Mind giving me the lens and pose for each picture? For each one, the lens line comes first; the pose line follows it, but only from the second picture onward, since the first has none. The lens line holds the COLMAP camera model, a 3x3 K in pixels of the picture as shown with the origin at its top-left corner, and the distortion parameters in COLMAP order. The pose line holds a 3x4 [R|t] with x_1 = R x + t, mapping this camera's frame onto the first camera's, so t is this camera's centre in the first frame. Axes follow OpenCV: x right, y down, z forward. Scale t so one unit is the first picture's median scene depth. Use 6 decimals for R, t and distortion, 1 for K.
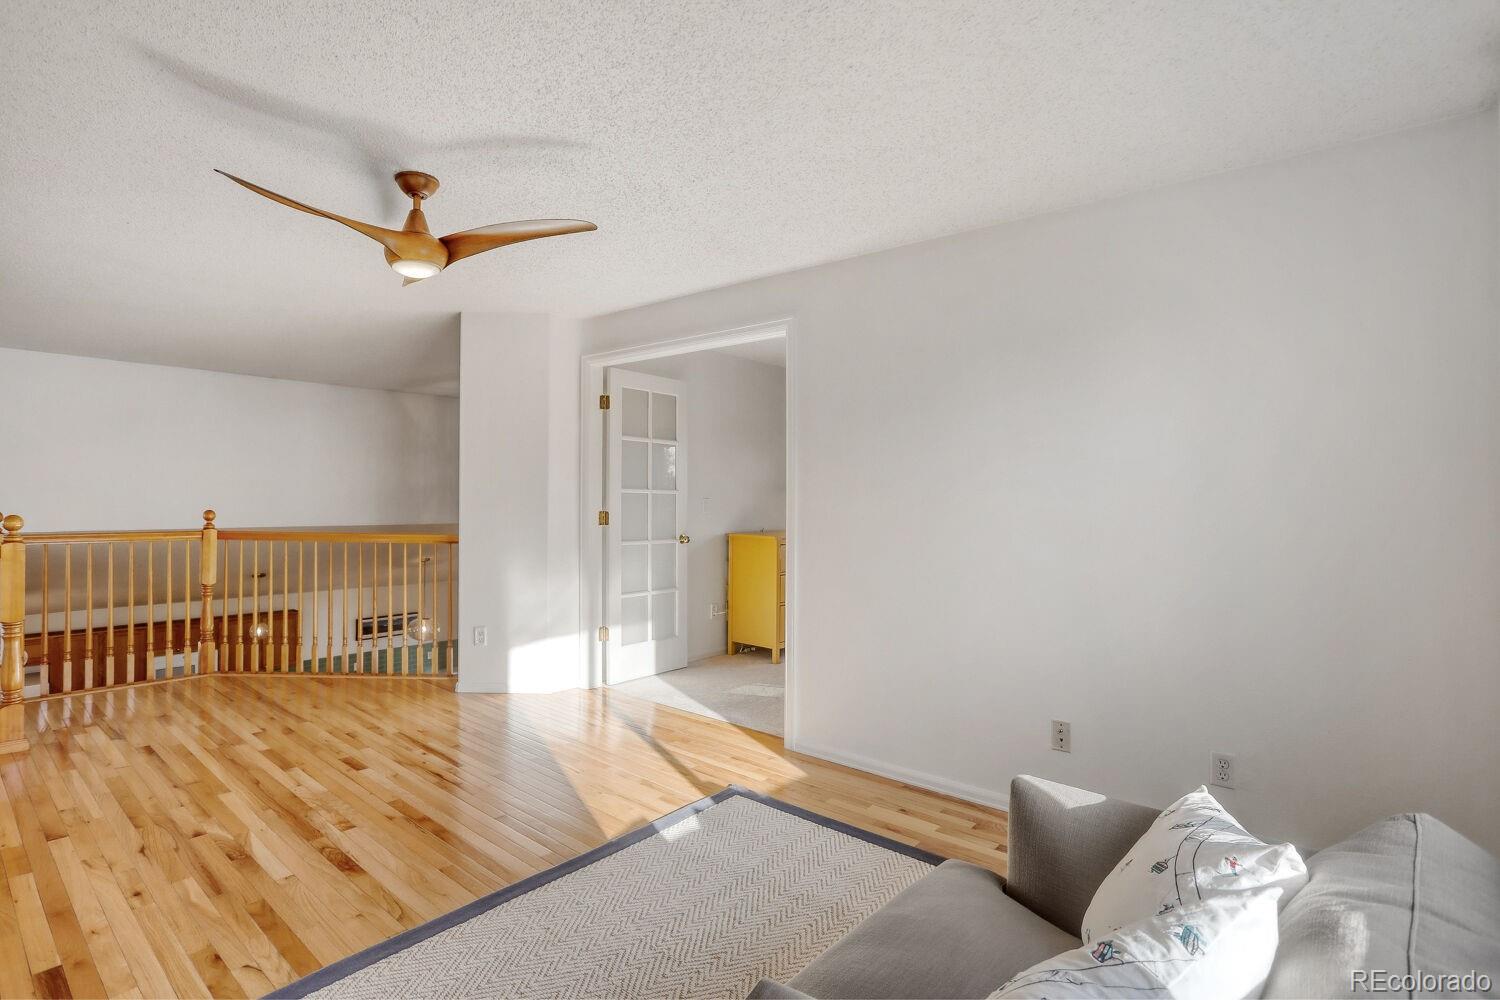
lens RADIAL K [[743.1, 0, 691.8], [0, 743.1, 492.9], [0, 0, 1]] dist [-0.035016, 0.023174]
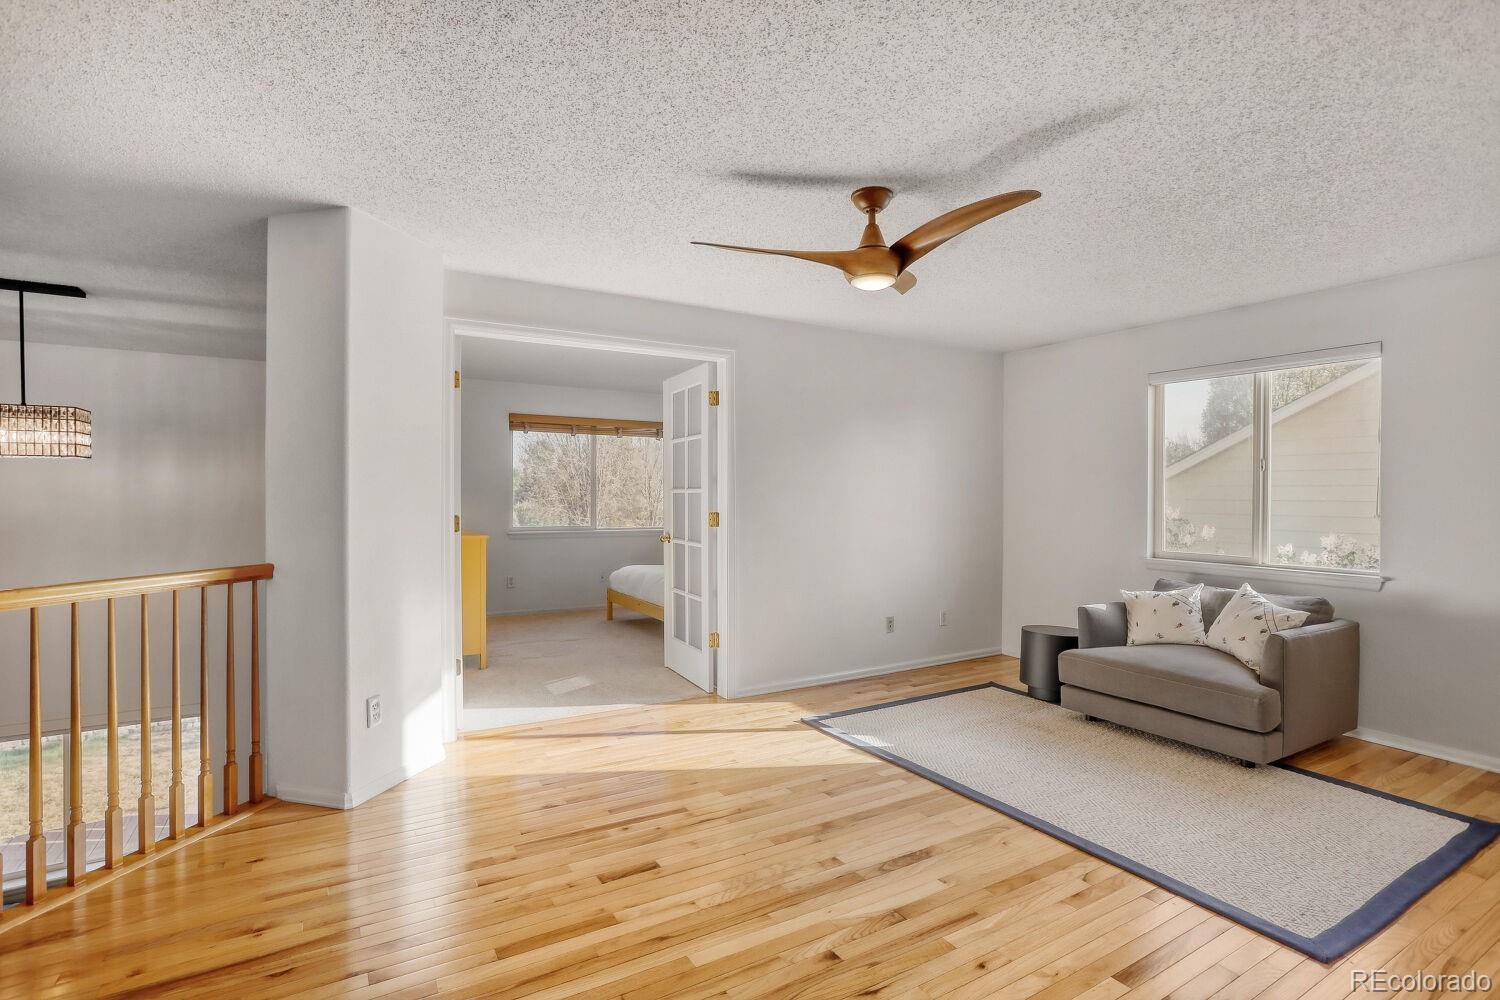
lens RADIAL K [[712.0, 0, 747.7], [0, 712.0, 495.8], [0, 0, 1]] dist [-0.063064, 0.031699]
pose [[0.286397, -0.012864, 0.958025, -1.139855], [-0.006422, 0.999862, 0.015346, -0.014624], [-0.958089, -0.010547, 0.286275, 0.730882]]
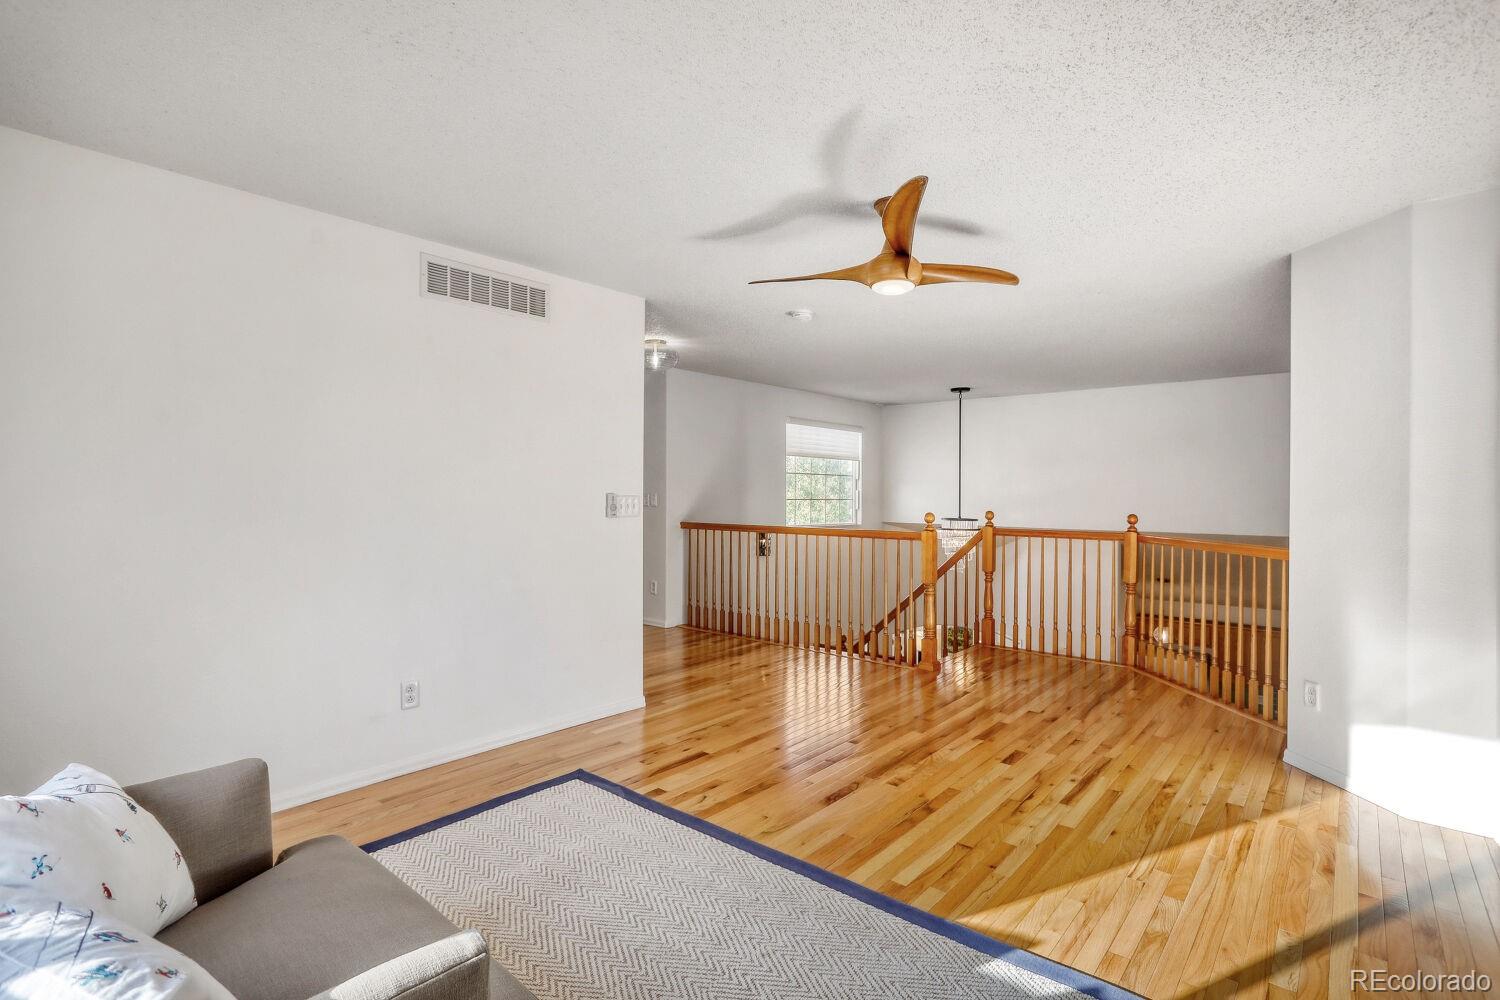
lens RADIAL K [[712.0, 0, 747.7], [0, 712.0, 495.8], [0, 0, 1]] dist [-0.063064, 0.031699]
pose [[0.039362, -0.005216, -0.999211, 0.537783], [-0.005014, 0.999973, -0.005417, 0.007986], [0.999212, 0.005224, 0.039335, 0.617014]]
